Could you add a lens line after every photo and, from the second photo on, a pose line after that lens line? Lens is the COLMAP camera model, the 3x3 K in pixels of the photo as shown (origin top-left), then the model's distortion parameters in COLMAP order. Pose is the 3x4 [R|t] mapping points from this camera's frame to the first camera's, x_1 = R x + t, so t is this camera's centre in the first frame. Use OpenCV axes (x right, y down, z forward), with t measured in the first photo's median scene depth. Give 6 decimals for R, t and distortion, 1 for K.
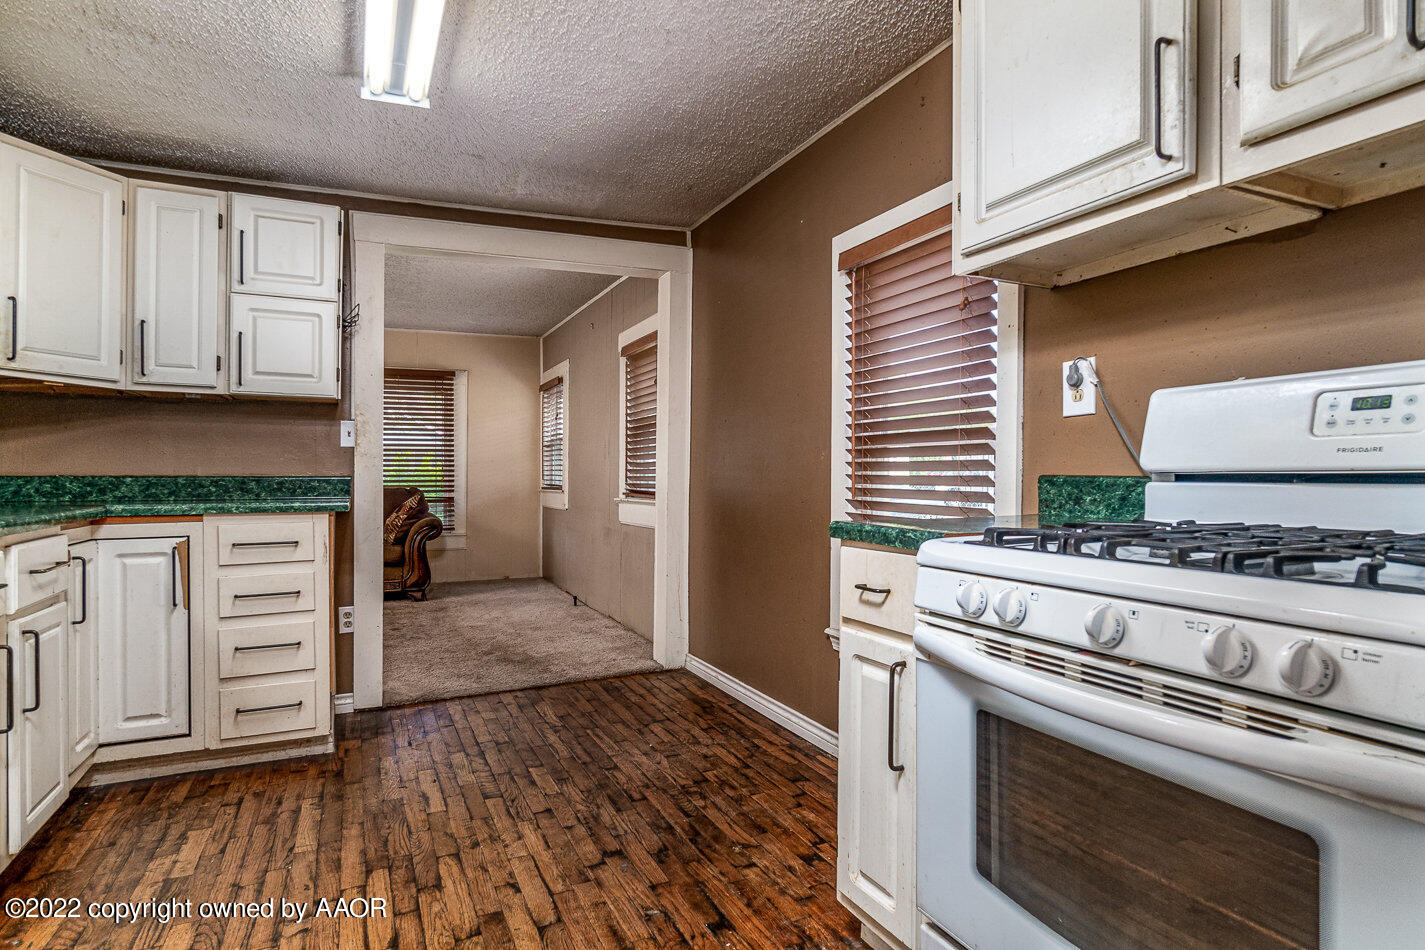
lens RADIAL K [[764.9, 0, 713.7], [0, 764.9, 474.0], [0, 0, 1]] dist [-0.025864, 0.001269]
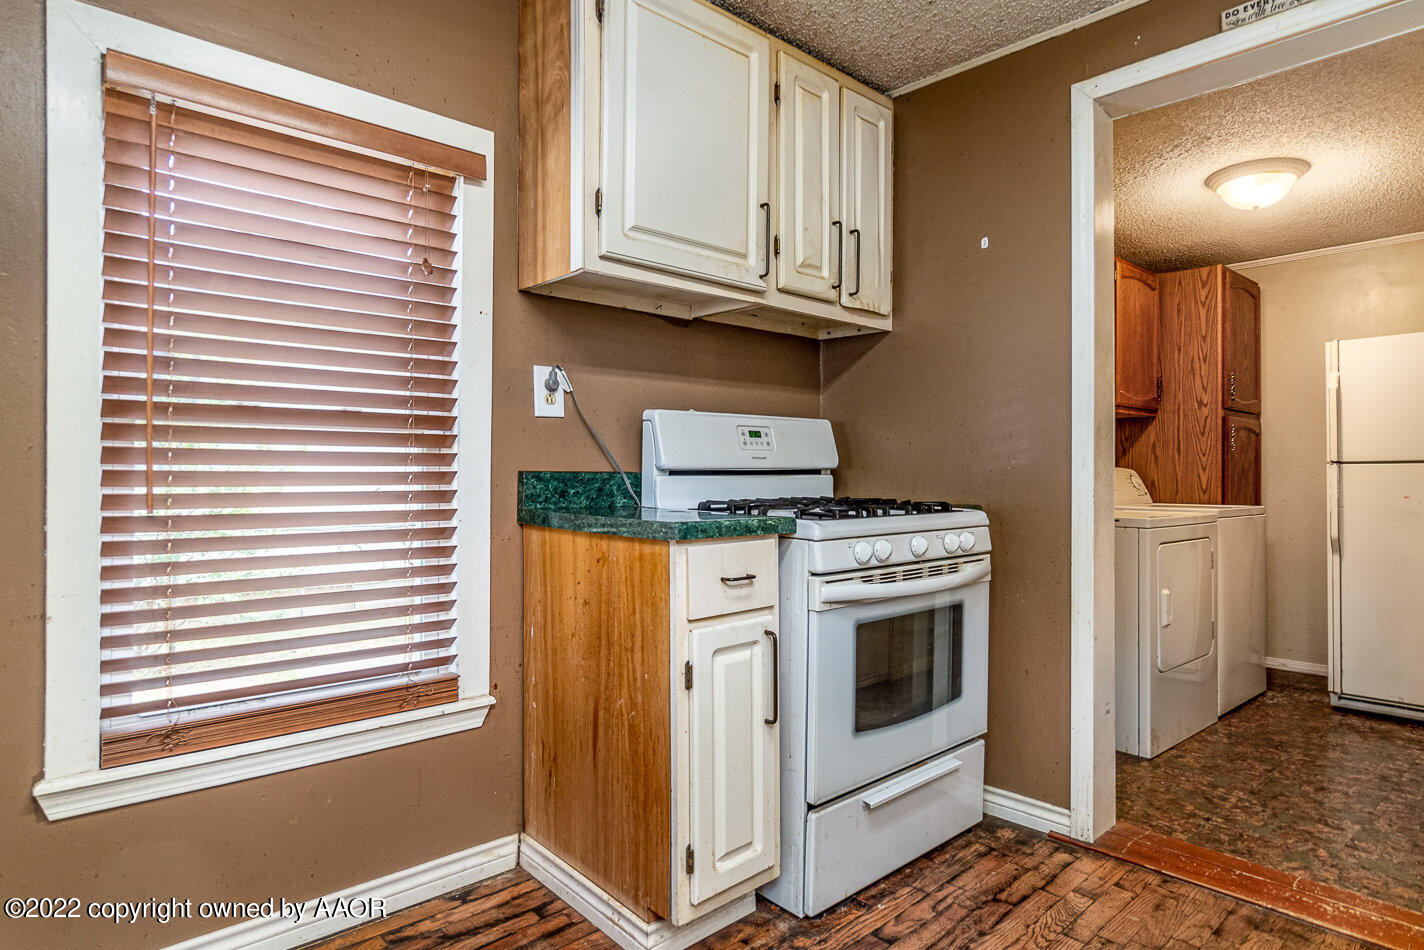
lens RADIAL K [[764.4, 0, 721.2], [0, 764.4, 469.8], [0, 0, 1]] dist [-0.025864, 0.001269]
pose [[-0.296724, -0.004505, 0.954953, -0.671853], [-0.002768, 0.999989, 0.003858, -0.005368], [-0.954959, -0.001499, -0.296733, 1.113075]]
